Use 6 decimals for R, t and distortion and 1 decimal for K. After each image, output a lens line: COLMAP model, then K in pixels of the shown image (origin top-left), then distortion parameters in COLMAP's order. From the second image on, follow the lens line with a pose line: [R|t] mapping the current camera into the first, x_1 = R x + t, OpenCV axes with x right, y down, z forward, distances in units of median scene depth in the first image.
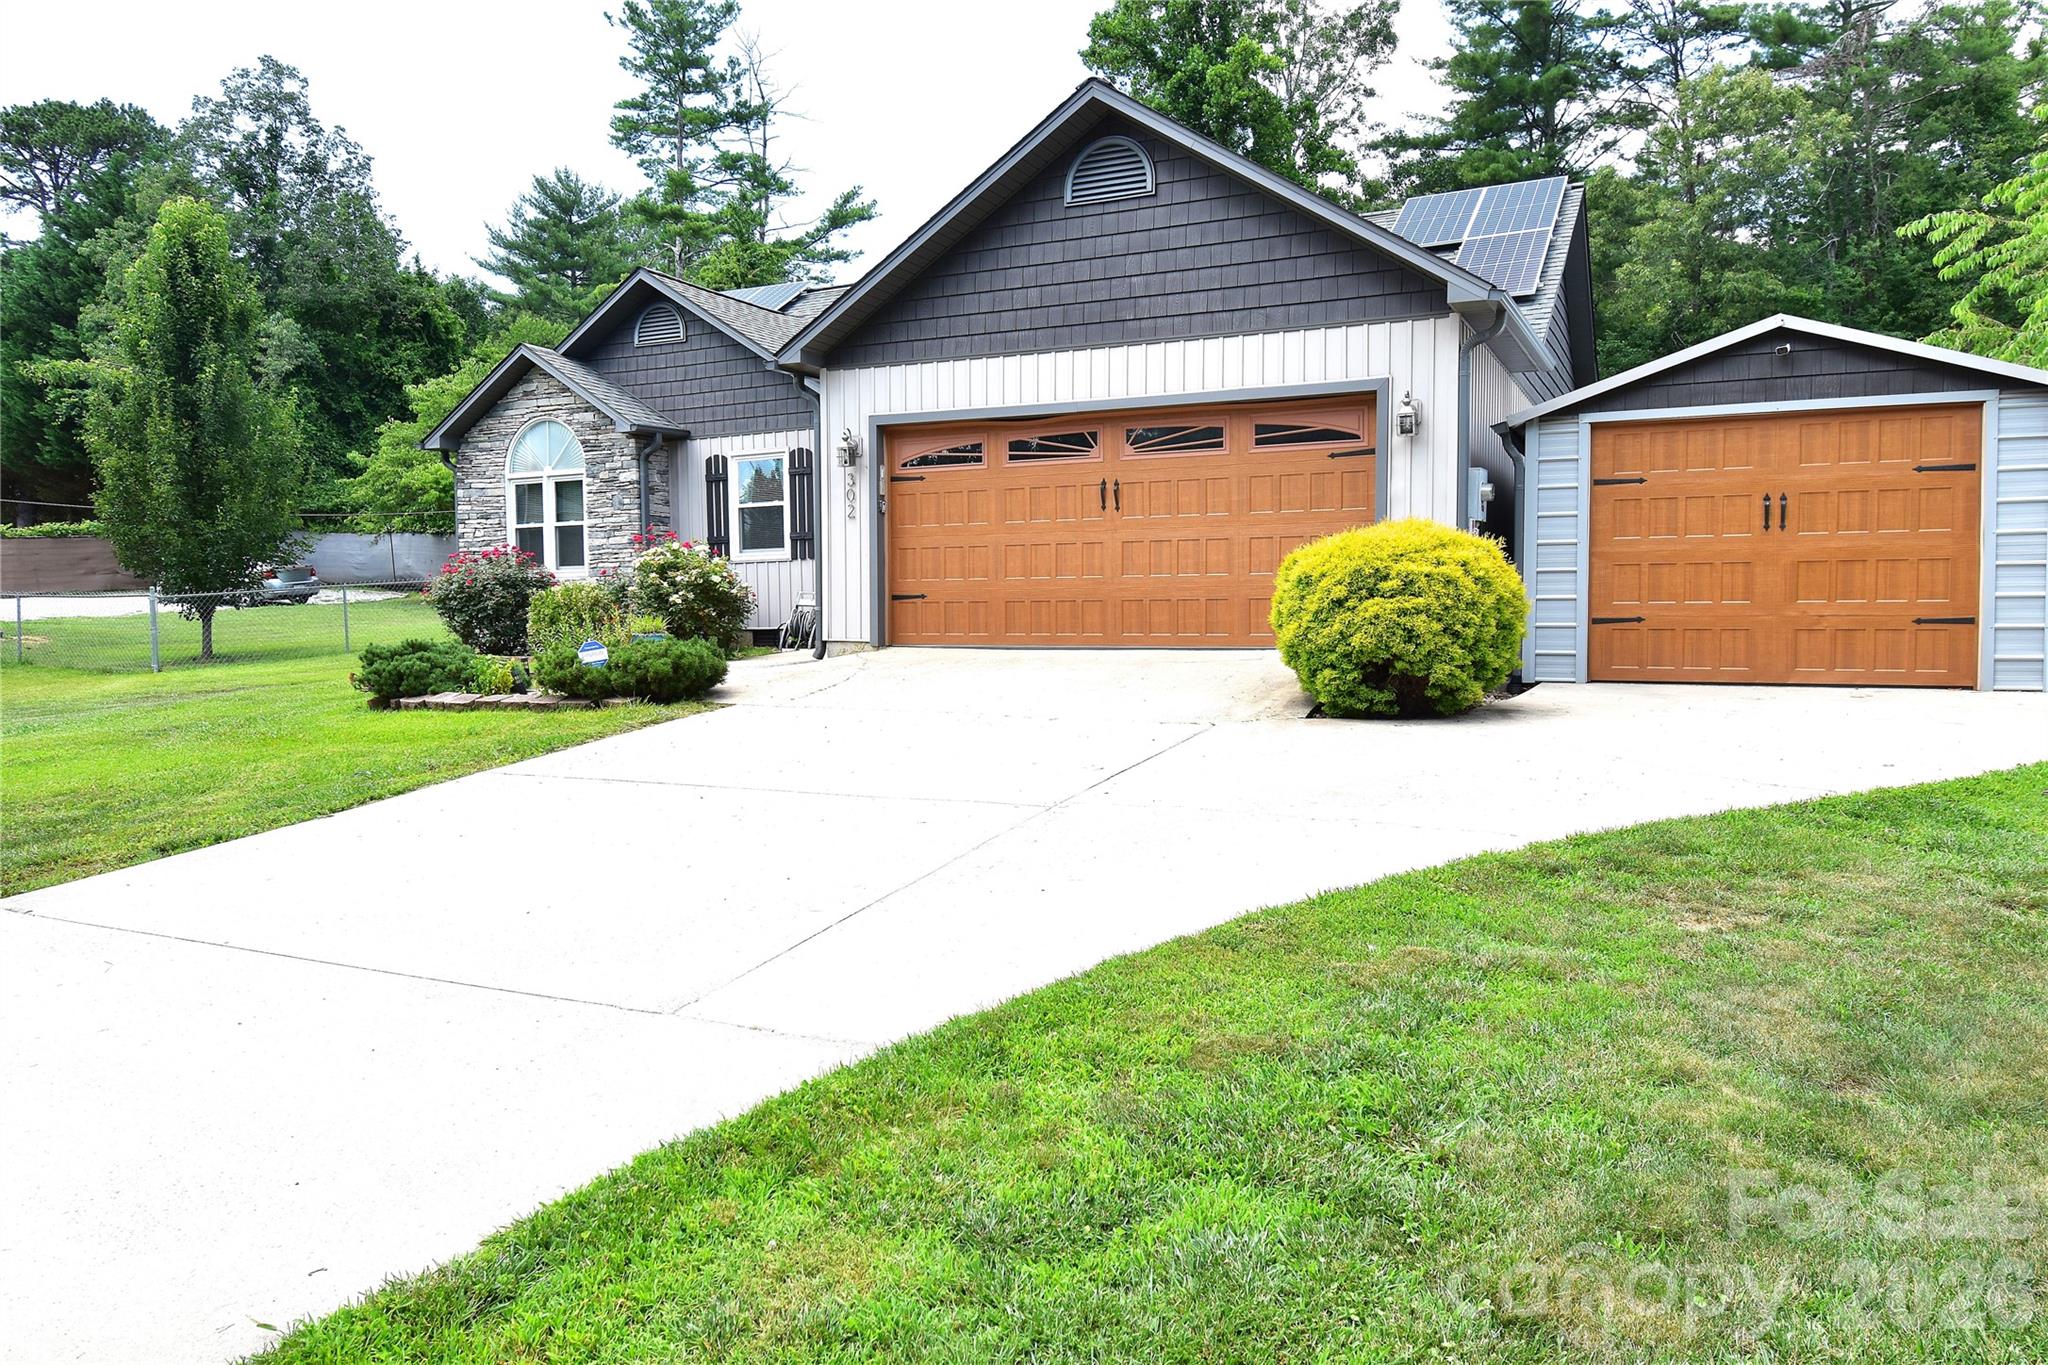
lens RADIAL K [[1374.2, 0, 1024.0], [0, 1374.2, 682.5], [0, 0, 1]] dist [-0.002036, -0.002376]
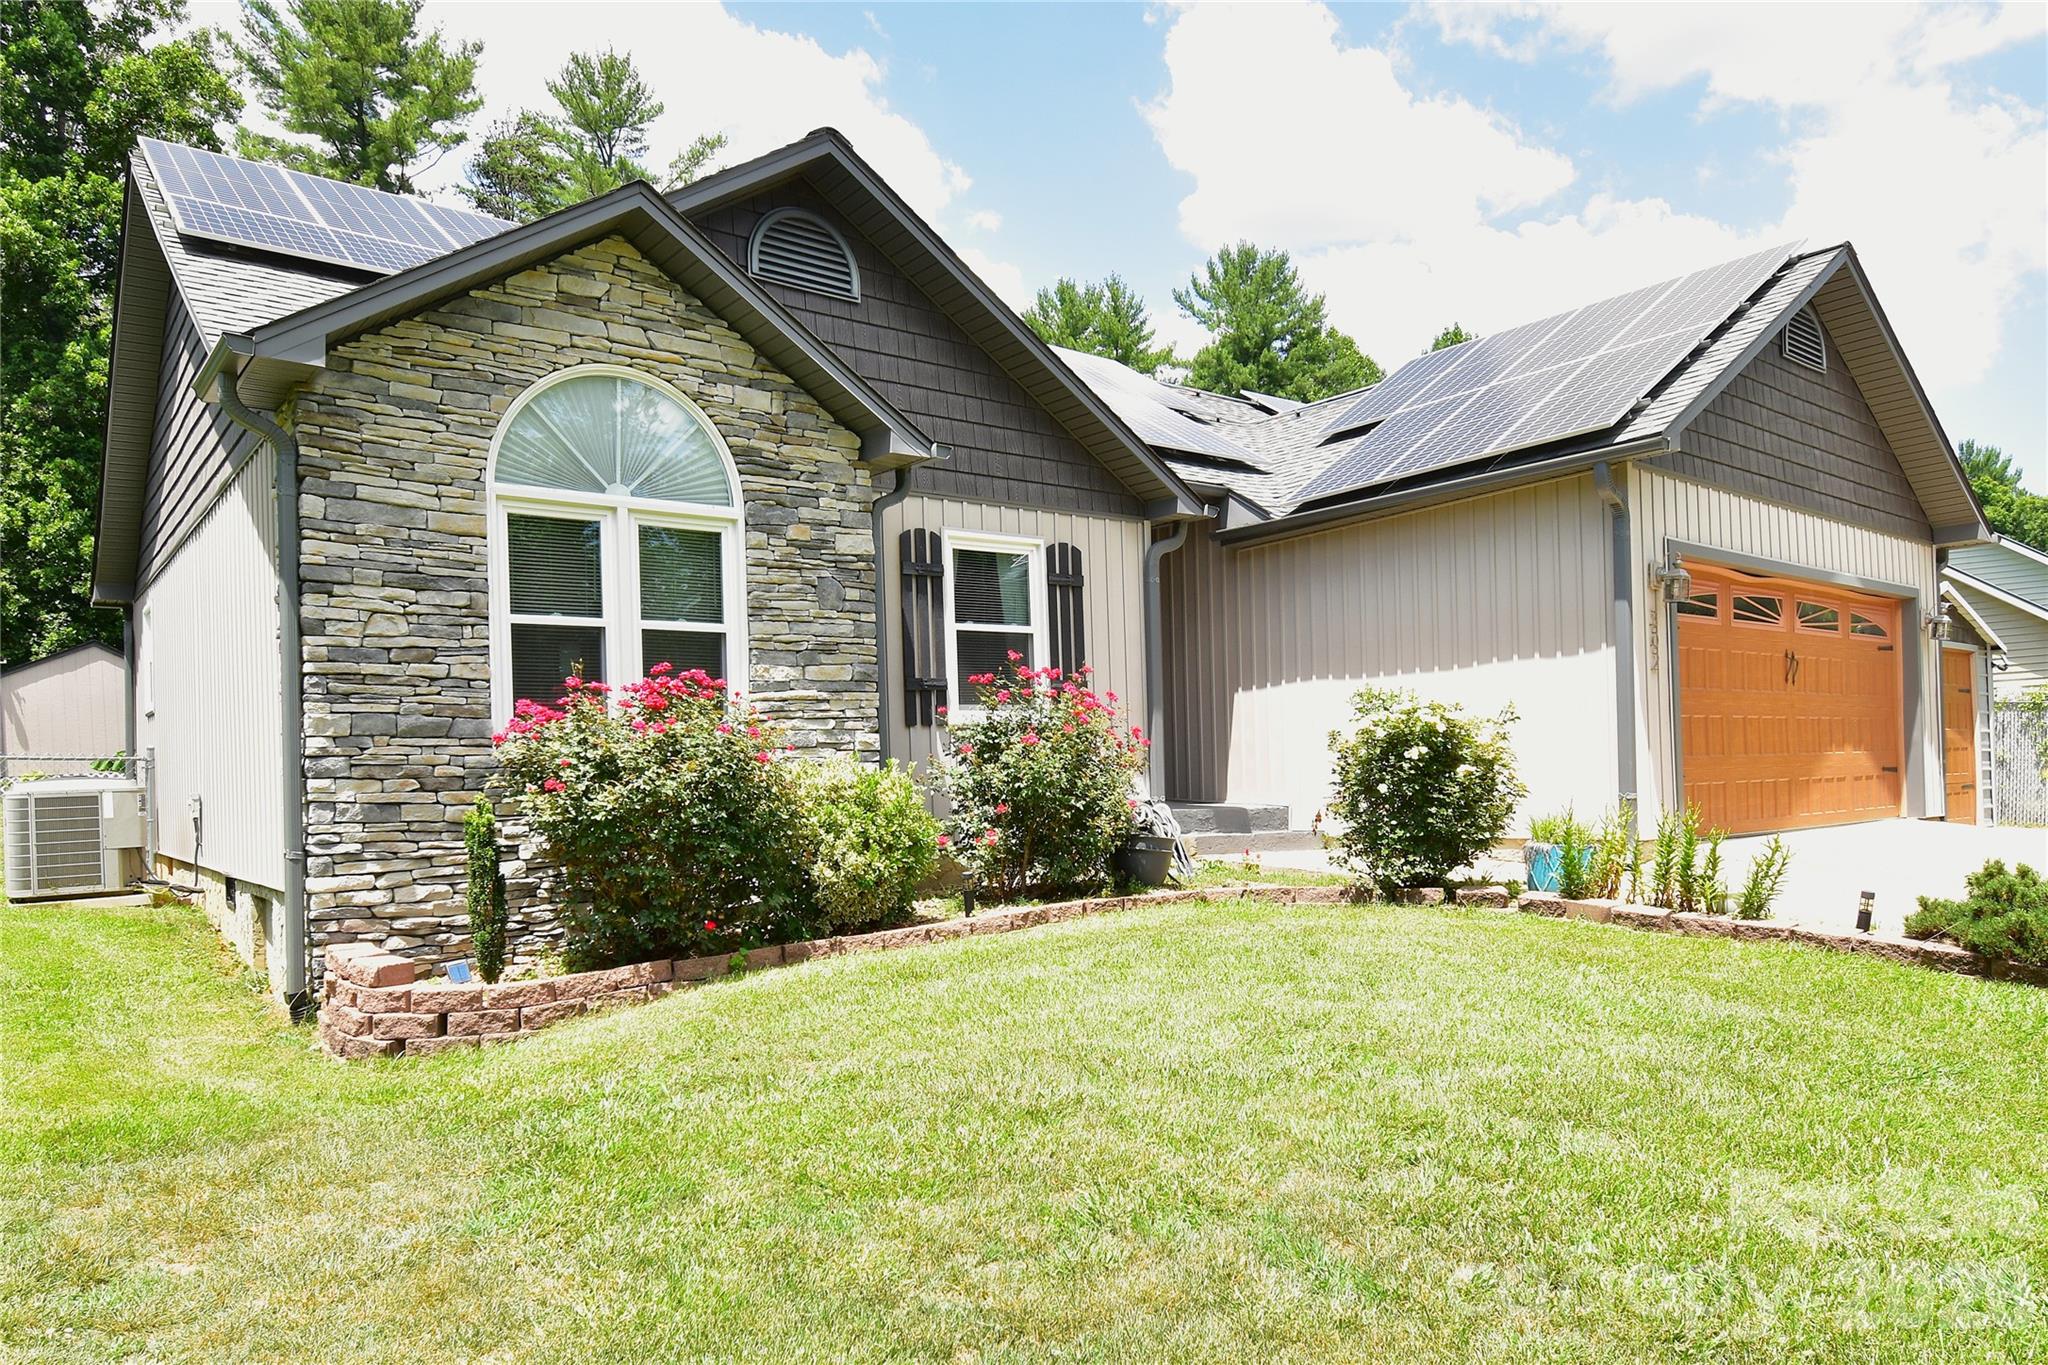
lens RADIAL K [[1313.7, 0, 1026.6], [0, 1313.7, 768.5], [0, 0, 1]] dist [0.003048, -0.017385]
pose [[0.436328, 0.000353, 0.899788, -0.664873], [0.070802, 0.996886, -0.034725, -0.049488], [-0.896998, 0.078858, 0.434944, 0.733708]]
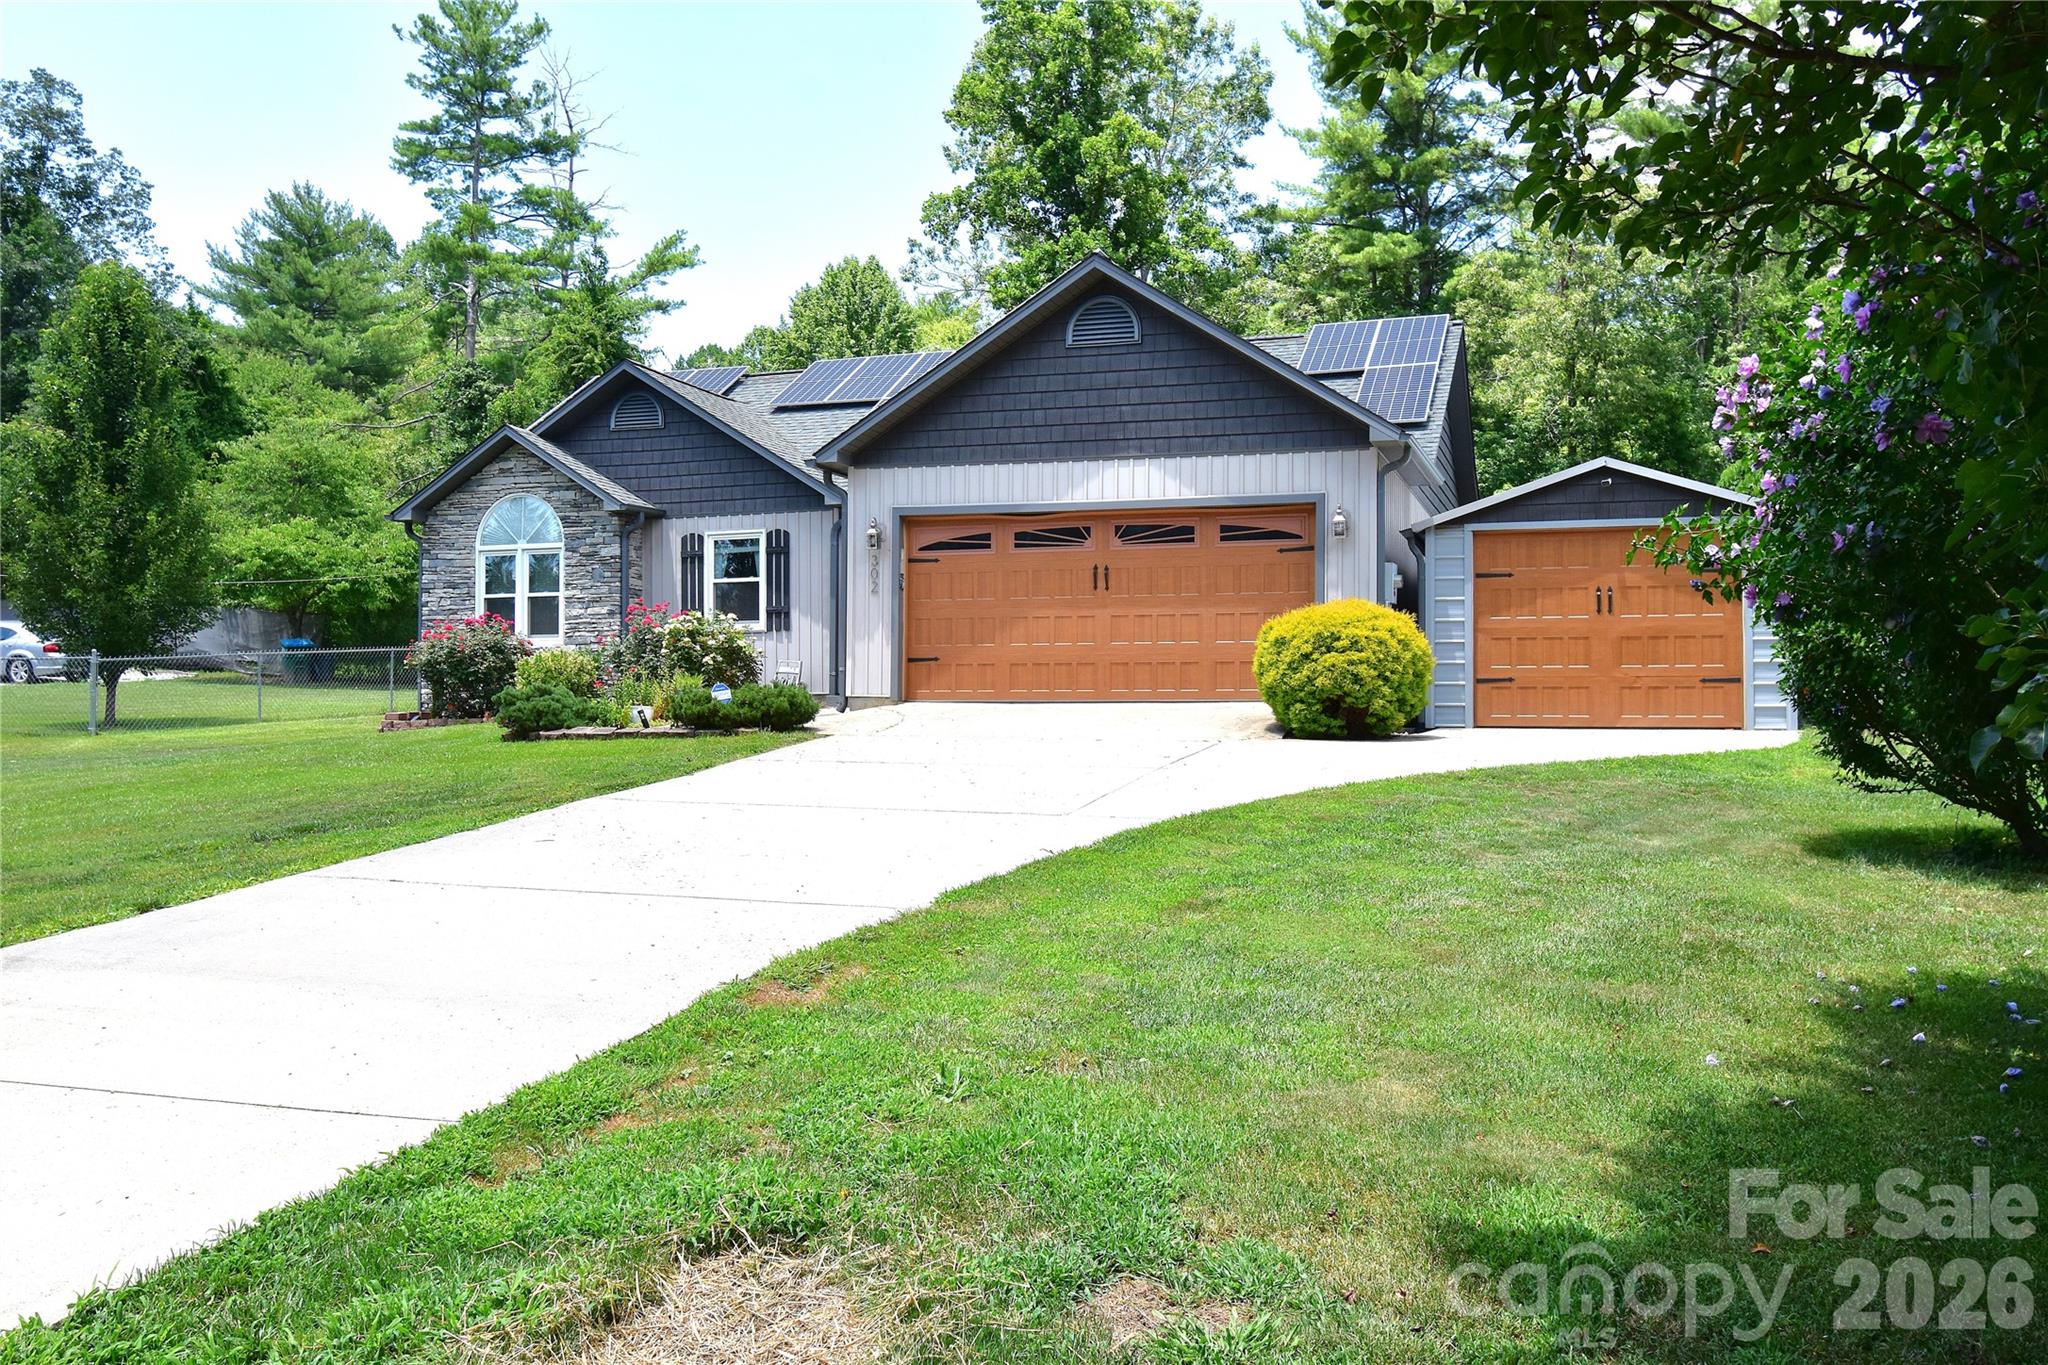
lens RADIAL K [[1702.5, 0, 1024.0], [0, 1702.5, 682.5], [0, 0, 1]] dist [-0.002793, 0.000134]
pose [[0.991031, 0.012824, 0.133015, -0.140720], [-0.002757, 0.997135, -0.075591, 0.049391], [-0.133604, 0.074547, 0.988227, -0.334417]]
